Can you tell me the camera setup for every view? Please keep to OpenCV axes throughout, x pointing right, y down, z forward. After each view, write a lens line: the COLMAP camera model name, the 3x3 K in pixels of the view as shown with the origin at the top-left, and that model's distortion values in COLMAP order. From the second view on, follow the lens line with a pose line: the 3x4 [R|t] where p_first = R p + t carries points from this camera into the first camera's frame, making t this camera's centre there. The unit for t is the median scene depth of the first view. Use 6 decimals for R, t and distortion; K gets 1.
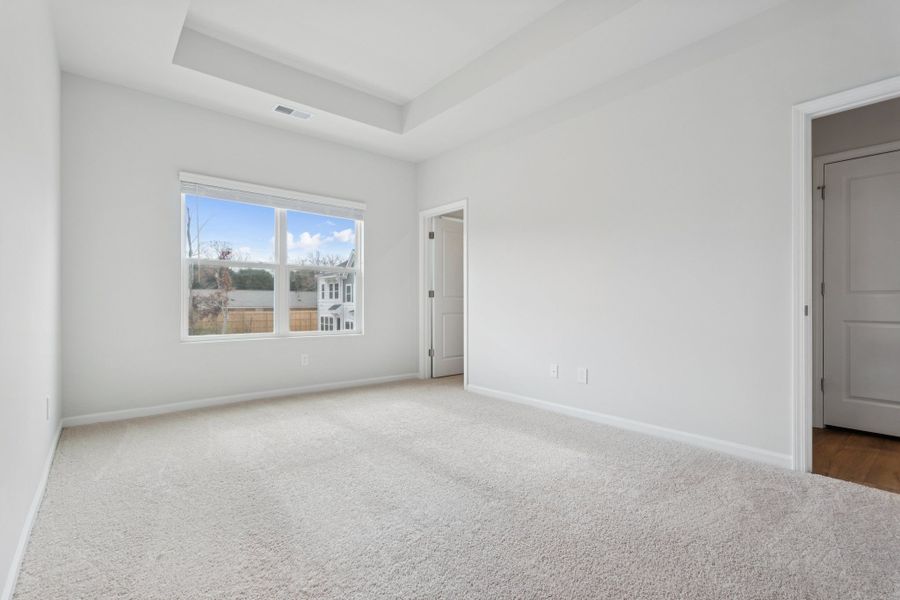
lens RADIAL K [[422.6, 0, 449.1], [0, 422.6, 298.8], [0, 0, 1]] dist [-0.000631, 0.002493]
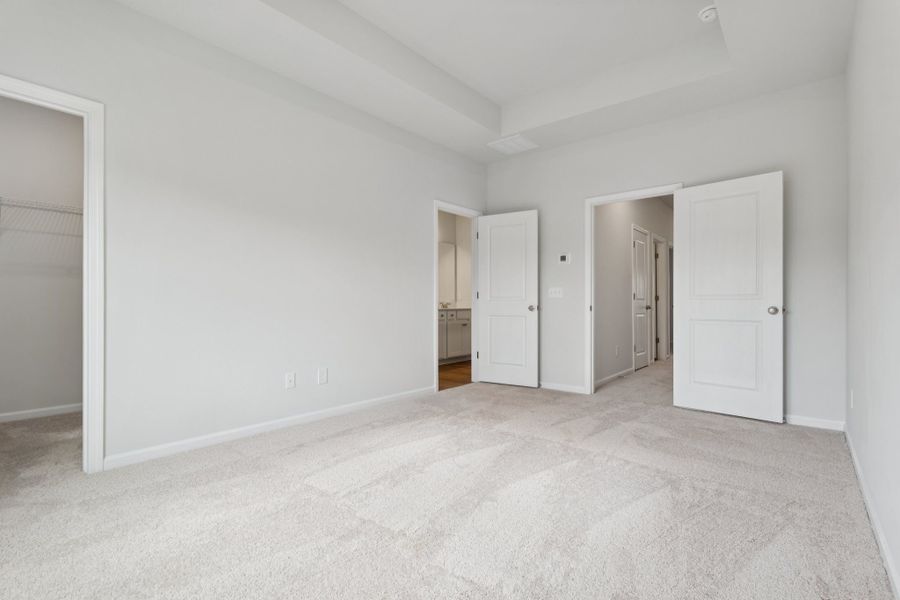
lens RADIAL K [[422.6, 0, 447.1], [0, 422.6, 301.8], [0, 0, 1]] dist [-0.000631, 0.002493]
pose [[-0.179140, 0.002859, 0.983819, -1.049552], [-0.013998, 0.999887, -0.005455, 0.009131], [-0.983724, -0.014749, -0.179080, 1.283015]]
